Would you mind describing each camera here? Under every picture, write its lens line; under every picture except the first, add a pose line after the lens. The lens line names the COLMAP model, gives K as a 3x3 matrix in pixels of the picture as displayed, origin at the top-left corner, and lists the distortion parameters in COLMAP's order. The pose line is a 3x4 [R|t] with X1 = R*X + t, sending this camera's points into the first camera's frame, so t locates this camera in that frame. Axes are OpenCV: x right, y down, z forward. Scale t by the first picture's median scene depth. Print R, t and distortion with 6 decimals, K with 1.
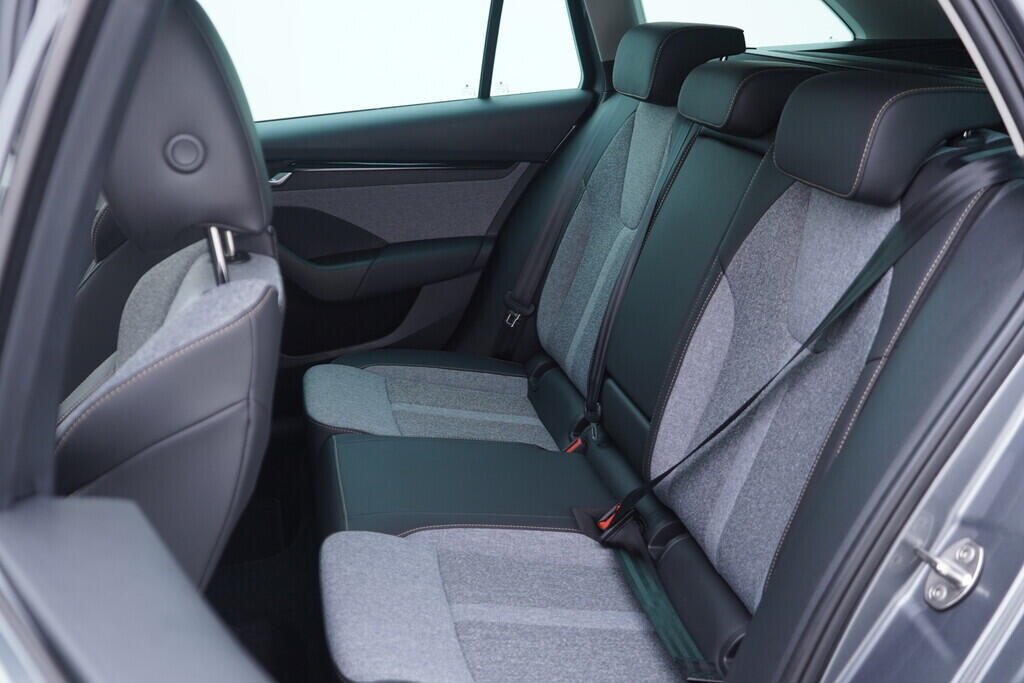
lens RADIAL K [[1053.3, 0, 512.0], [0, 1053.3, 341.5], [0, 0, 1]] dist [-0.005506, 0.023756]
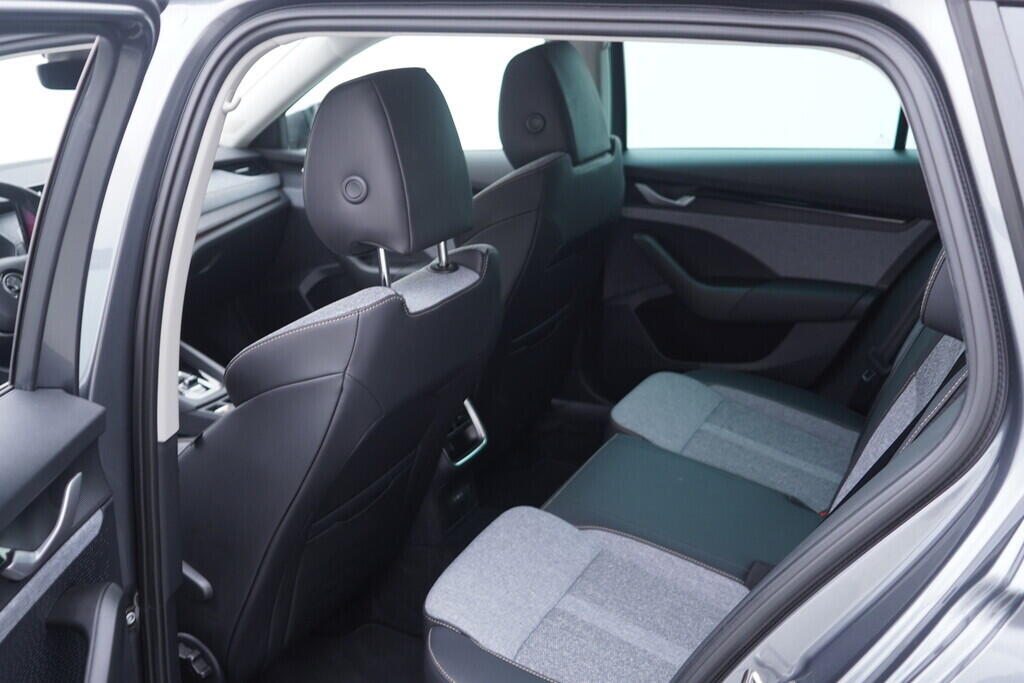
lens RADIAL K [[1053.3, 0, 512.0], [0, 1053.3, 341.5], [0, 0, 1]] dist [-0.005506, 0.023756]
pose [[0.787901, 0.223374, -0.573860, 0.302090], [-0.215475, 0.972985, 0.082889, -0.062864], [0.576873, 0.058344, 0.814748, 0.003463]]
